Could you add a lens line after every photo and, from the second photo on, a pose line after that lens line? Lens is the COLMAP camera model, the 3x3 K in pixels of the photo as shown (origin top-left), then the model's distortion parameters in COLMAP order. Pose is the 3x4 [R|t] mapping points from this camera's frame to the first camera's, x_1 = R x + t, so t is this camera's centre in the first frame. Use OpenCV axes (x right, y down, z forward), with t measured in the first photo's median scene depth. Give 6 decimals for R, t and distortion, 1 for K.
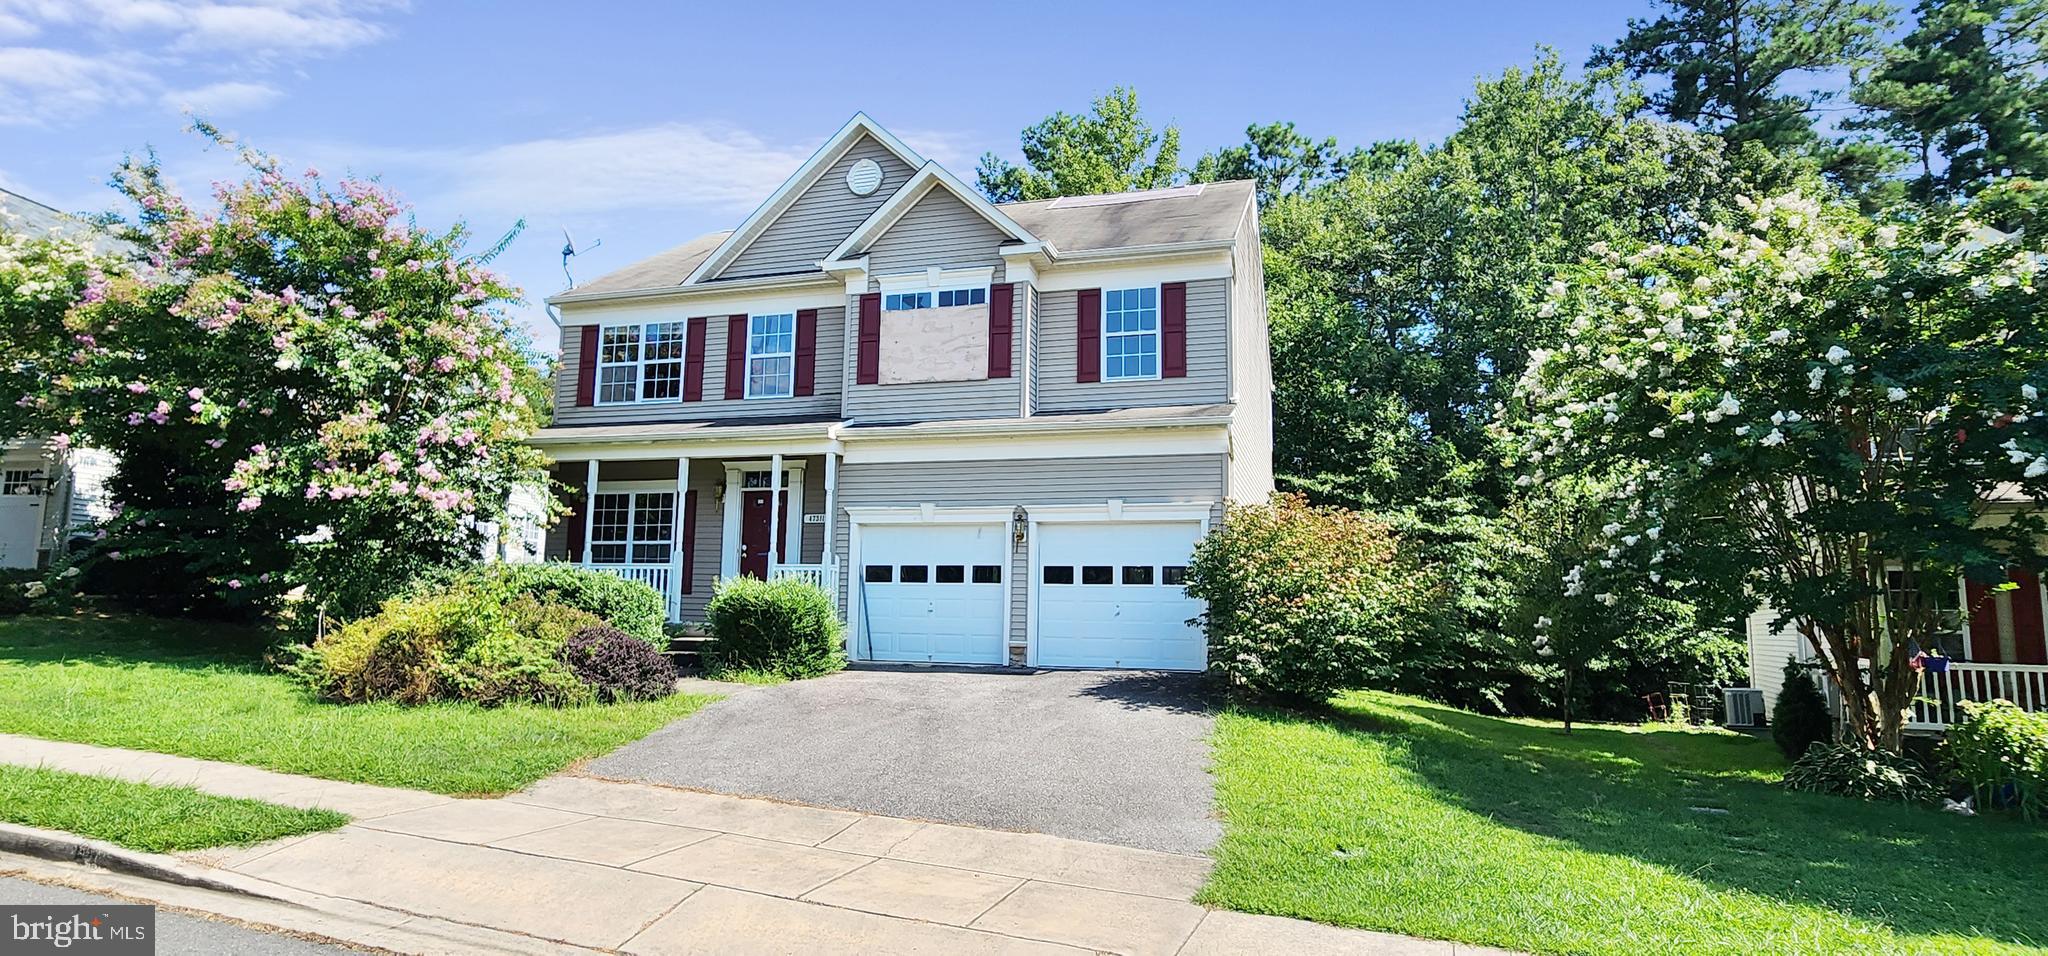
lens RADIAL K [[1113.0, 0, 982.2], [0, 1113.0, 475.0], [0, 0, 1]] dist [-0.000122, 0.001128]
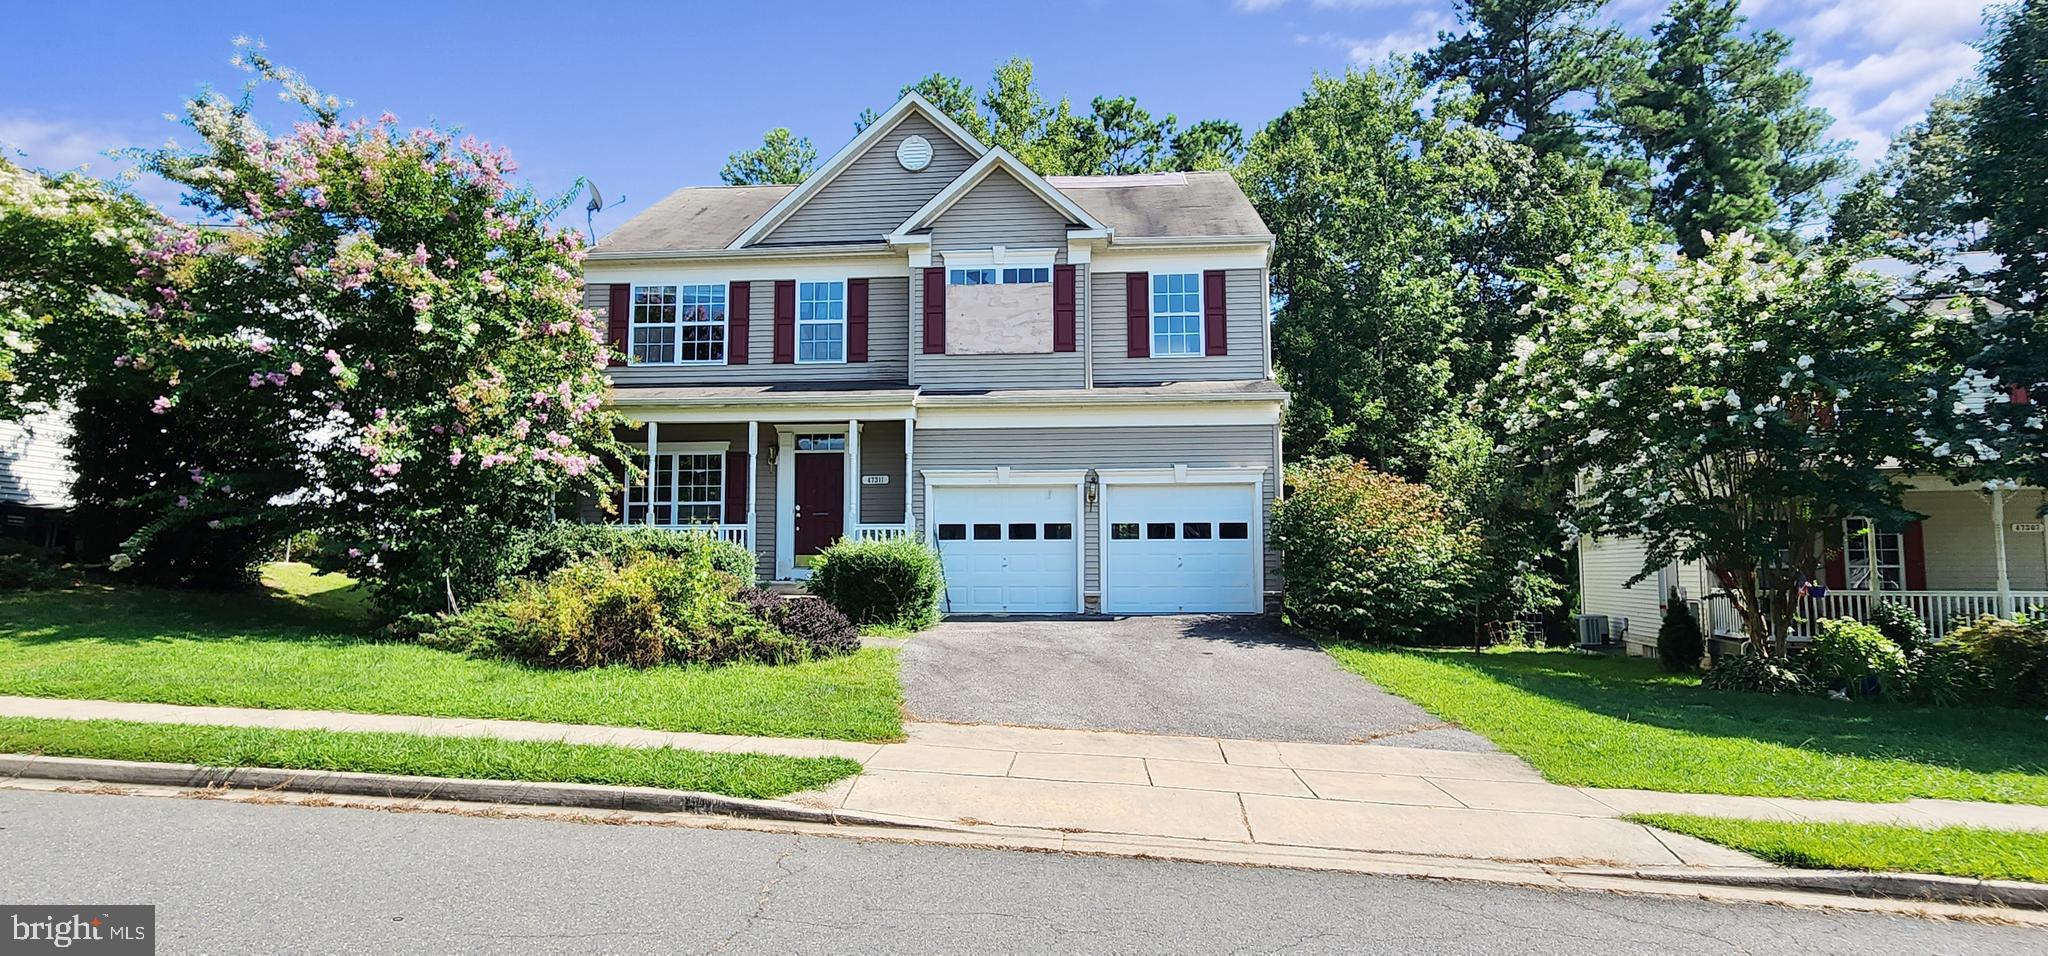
lens RADIAL K [[1113.0, 0, 982.2], [0, 1113.0, 475.0], [0, 0, 1]] dist [-0.000122, 0.001128]
pose [[0.974767, -0.001159, 0.223224, -0.300336], [-0.009414, 0.998883, 0.046297, -0.016037], [-0.223028, -0.047230, 0.973667, -0.049837]]
